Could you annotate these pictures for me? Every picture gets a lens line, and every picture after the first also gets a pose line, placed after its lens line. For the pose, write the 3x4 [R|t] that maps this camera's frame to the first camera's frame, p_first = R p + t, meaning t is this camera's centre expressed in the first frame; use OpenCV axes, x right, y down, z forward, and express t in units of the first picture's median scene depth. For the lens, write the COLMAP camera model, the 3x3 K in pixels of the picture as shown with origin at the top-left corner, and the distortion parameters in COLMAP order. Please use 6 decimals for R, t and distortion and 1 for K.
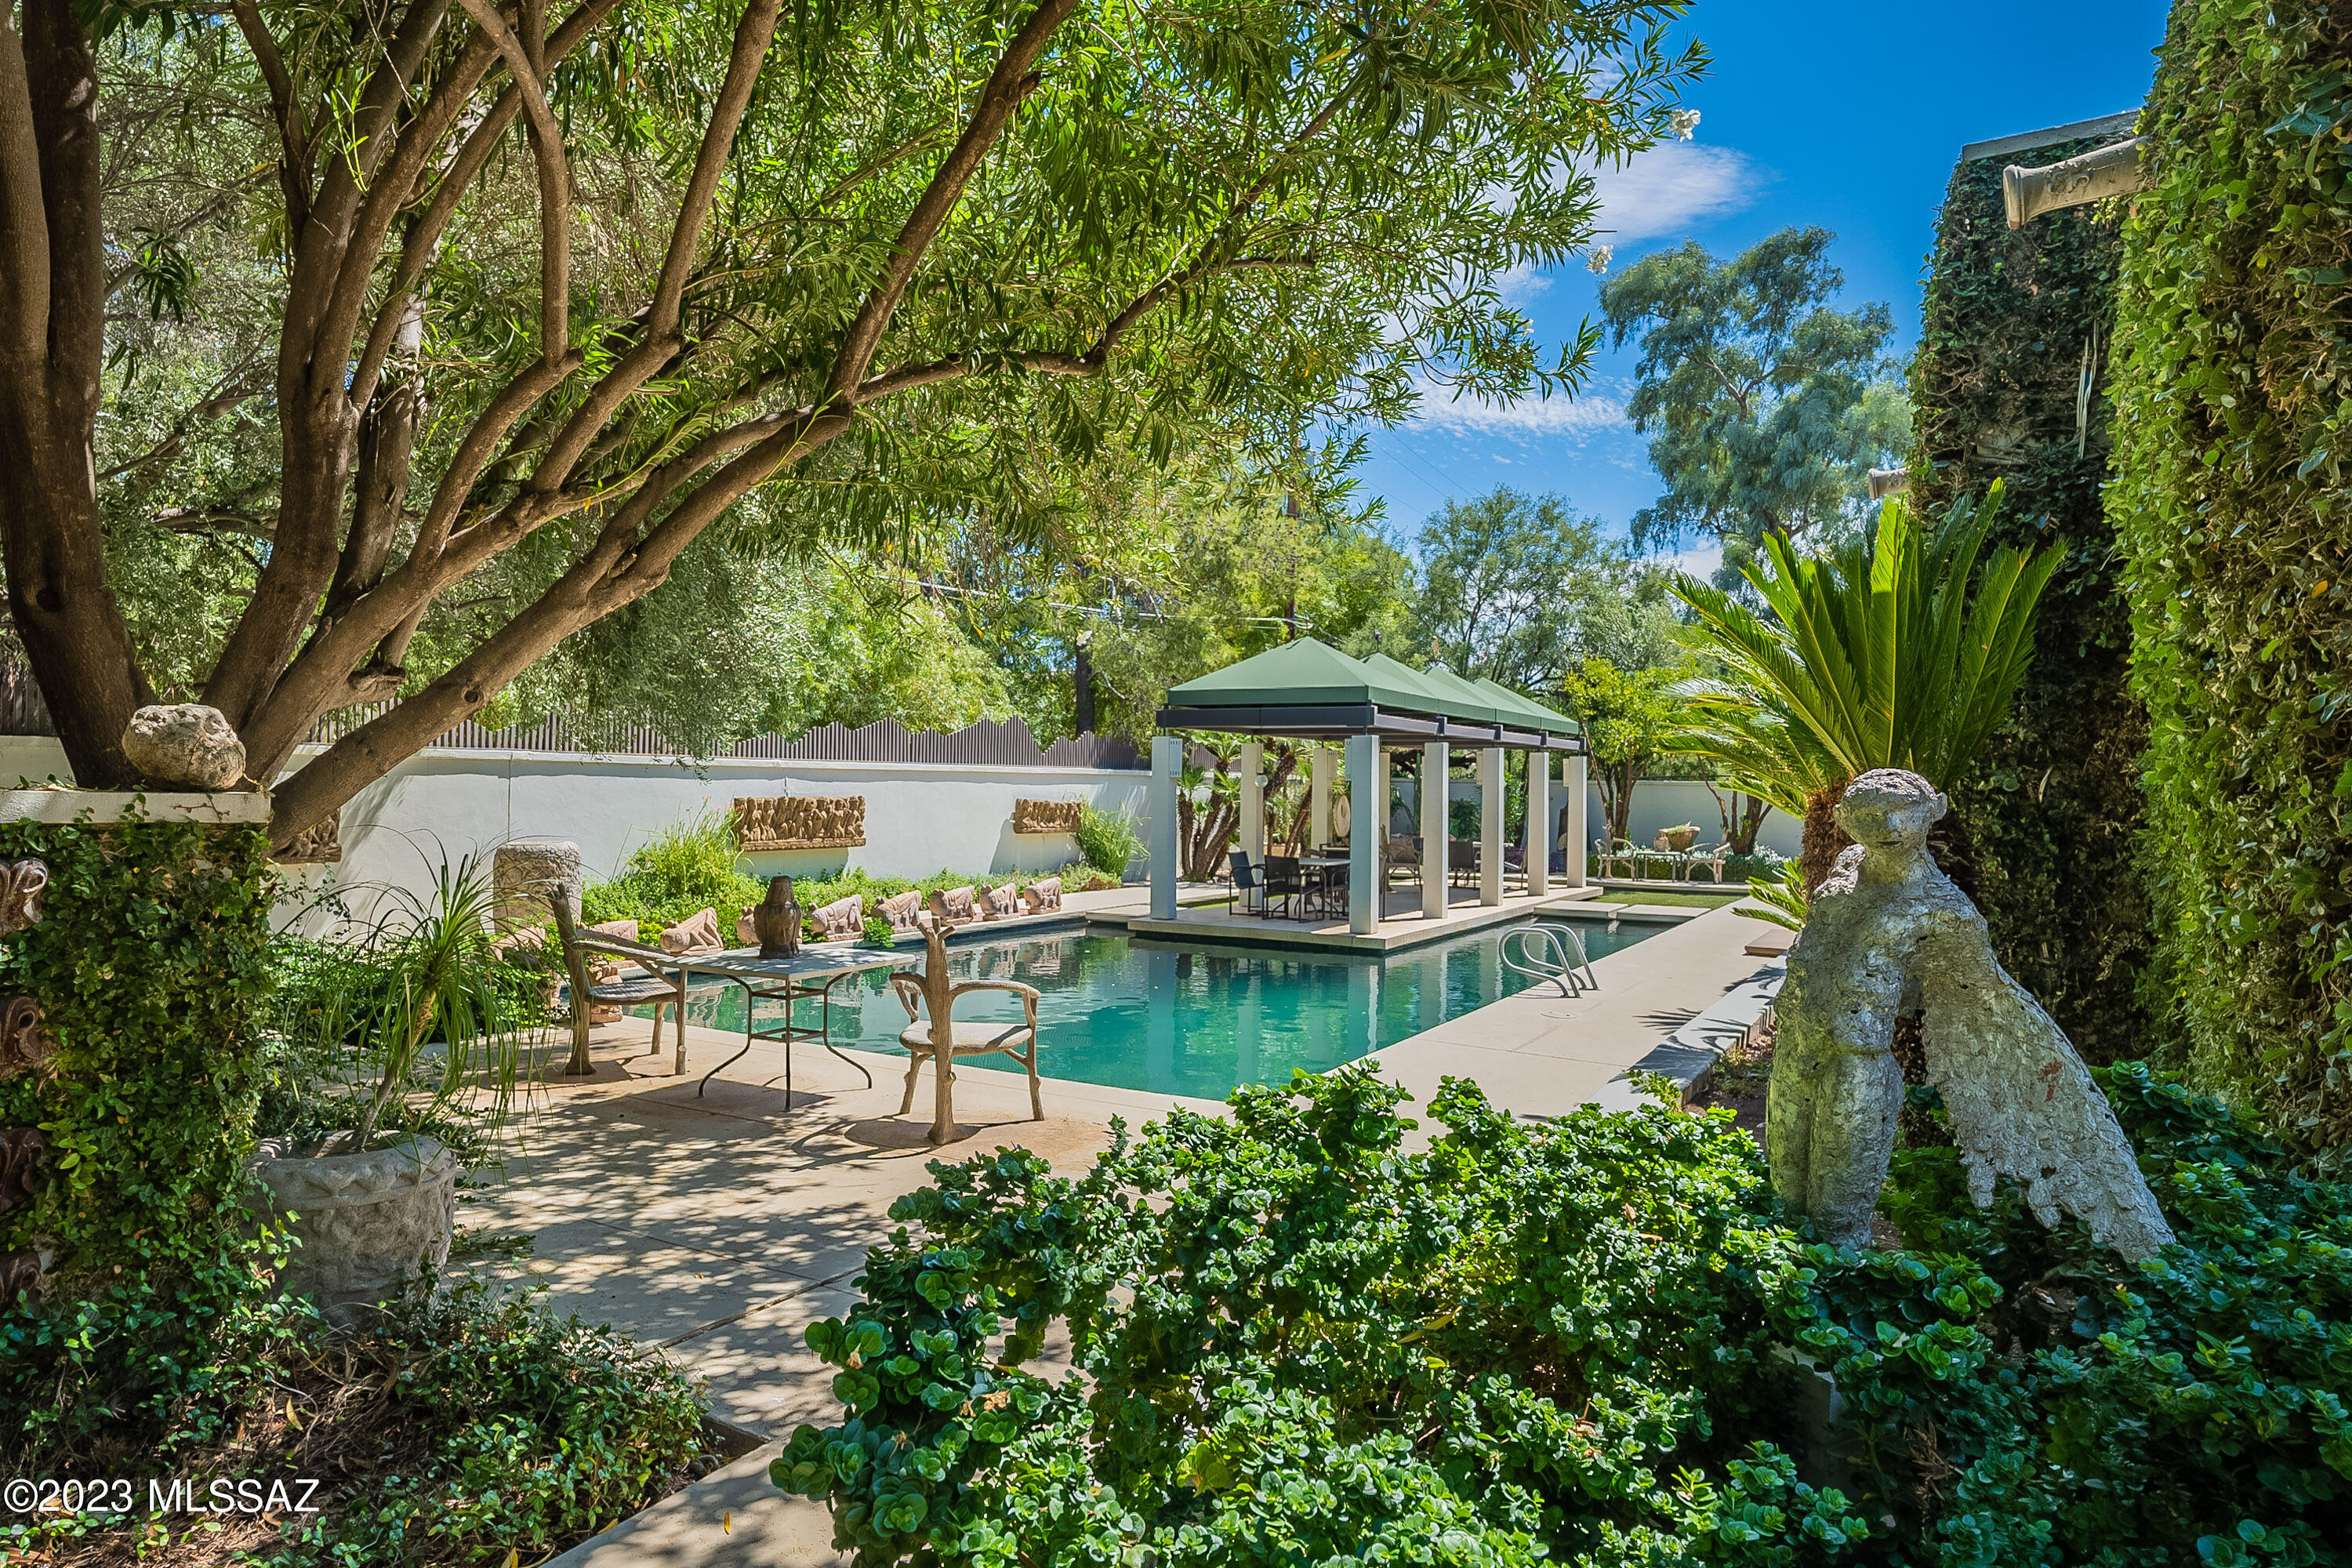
lens RADIAL K [[1415.5, 0, 1169.9], [0, 1415.5, 784.1], [0, 0, 1]] dist [0.001776, 0.000415]
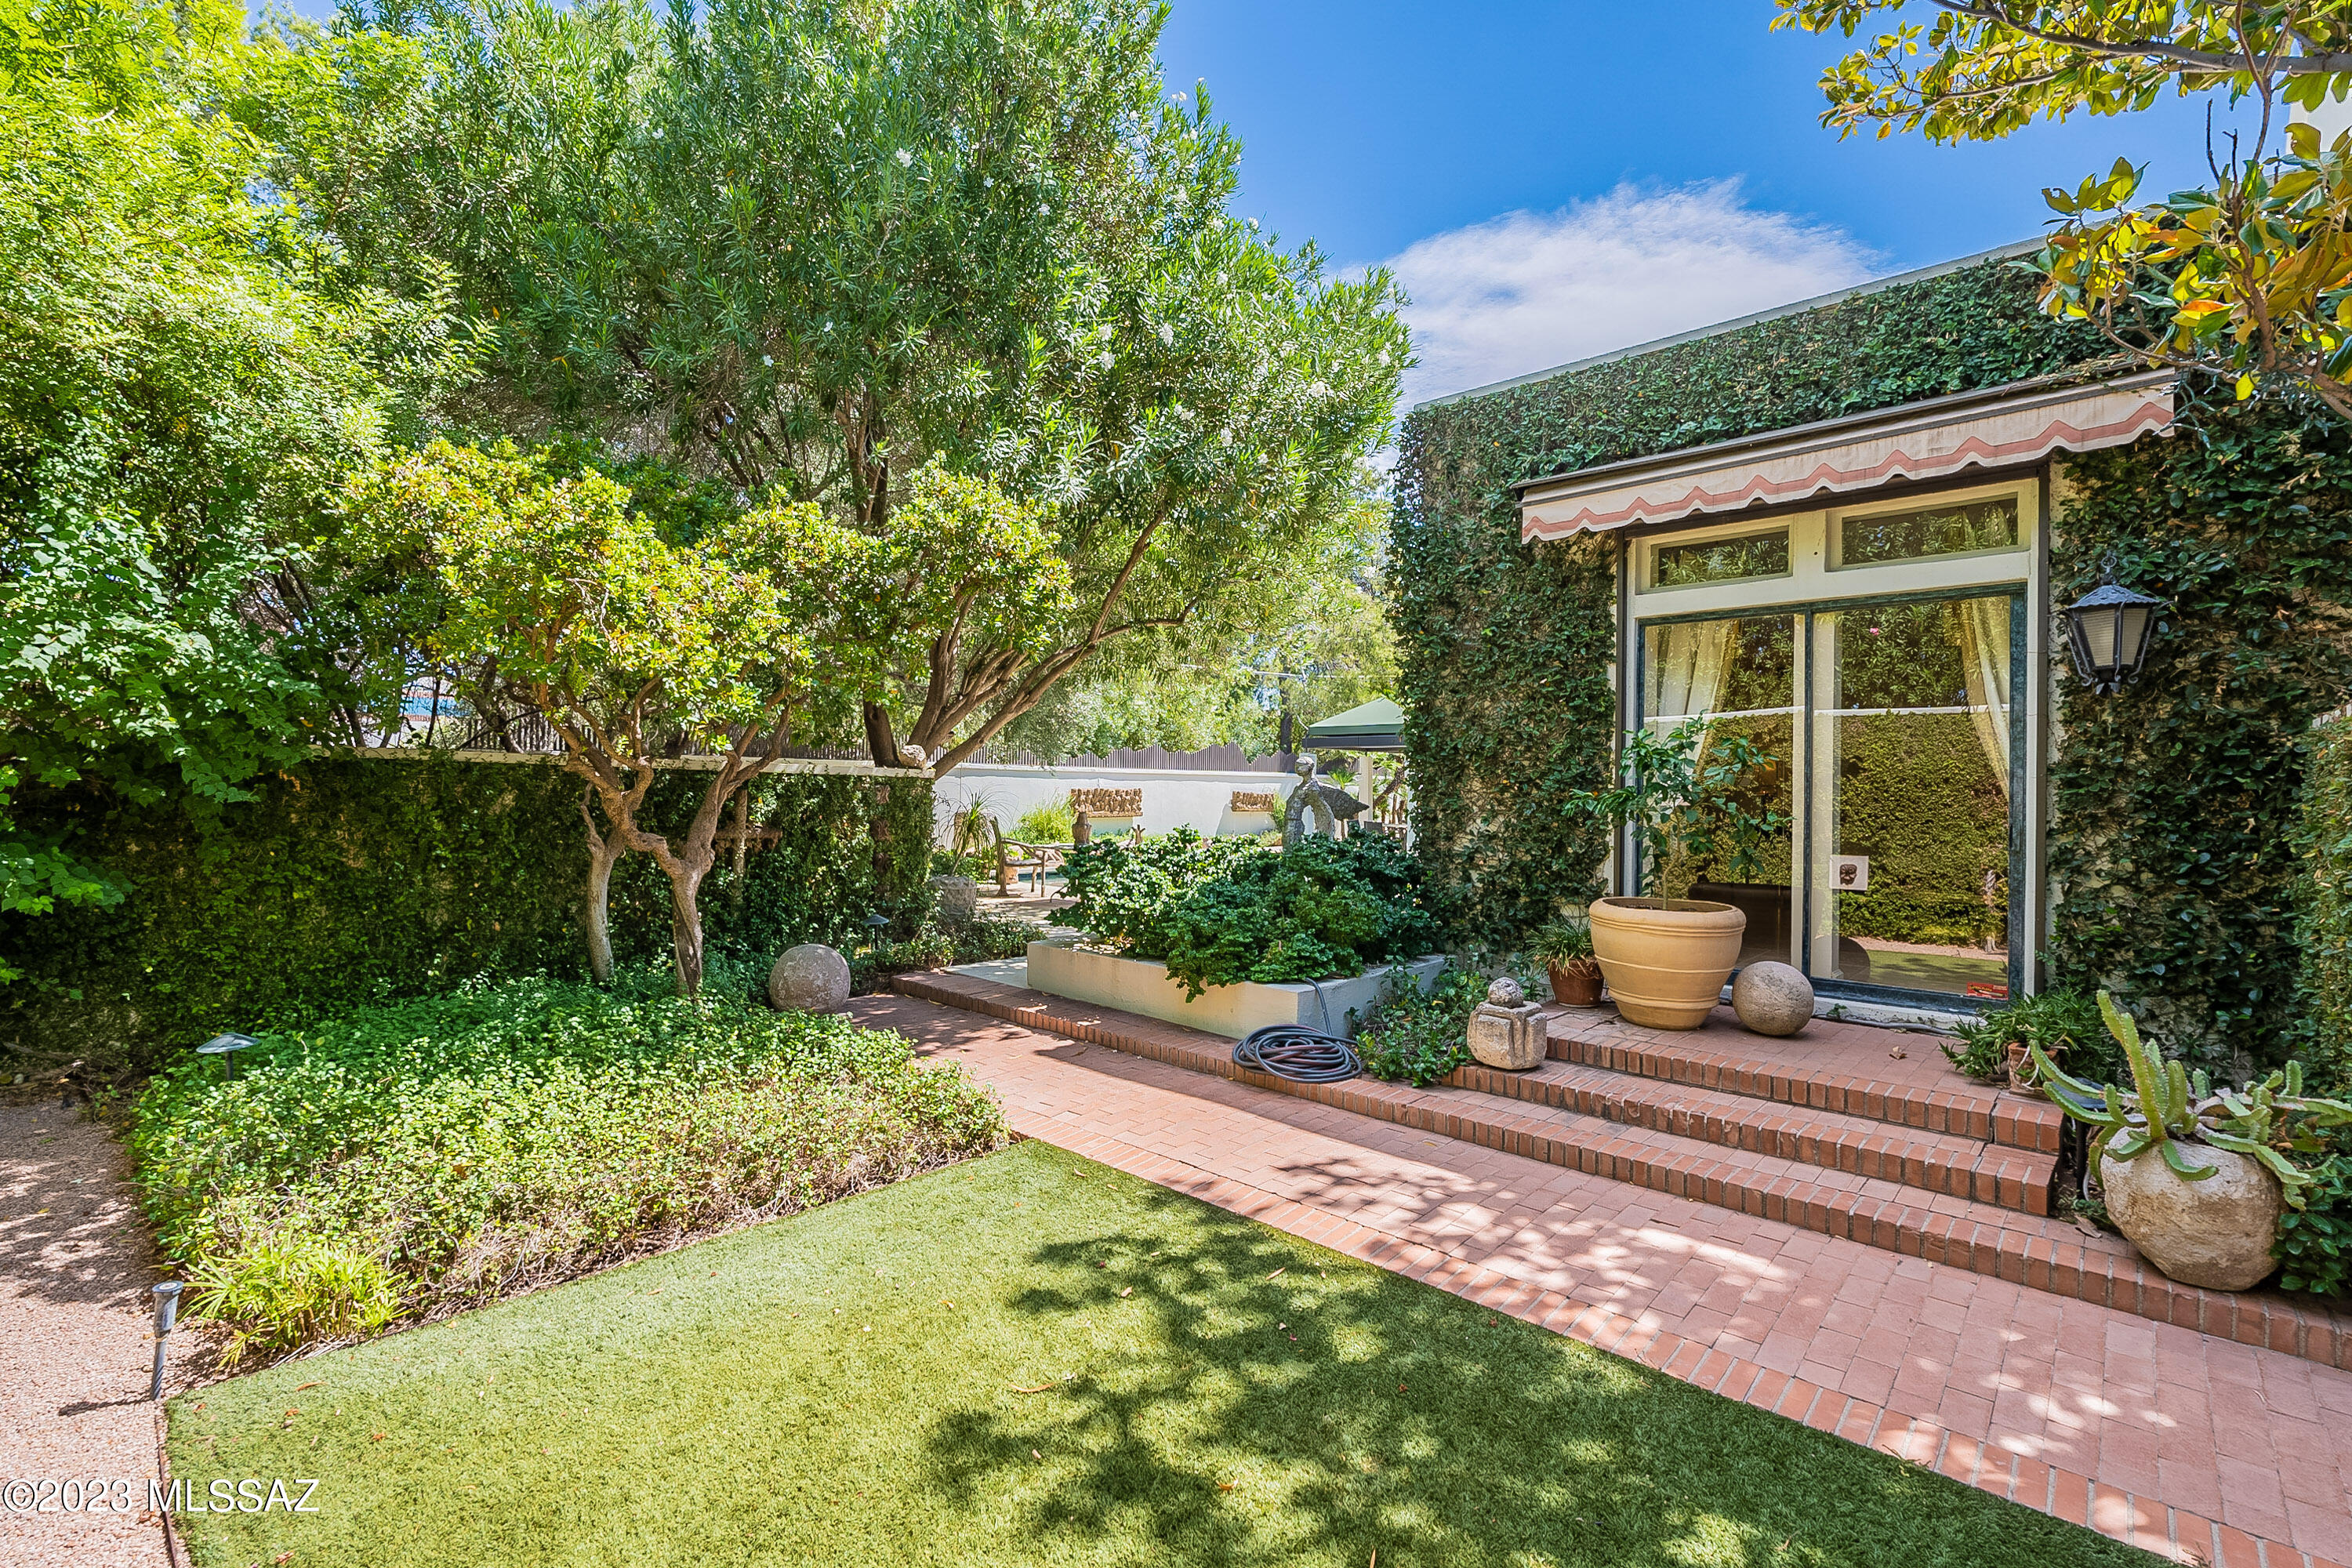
lens RADIAL K [[1058.2, 0, 1177.2], [0, 1058.2, 783.6], [0, 0, 1]] dist [-0.000109, -0.000001]
pose [[0.978558, -0.006243, -0.205877, 0.120083], [0.004812, 0.999961, -0.007453, 0.014735], [0.205915, 0.006303, 0.978550, -0.345613]]
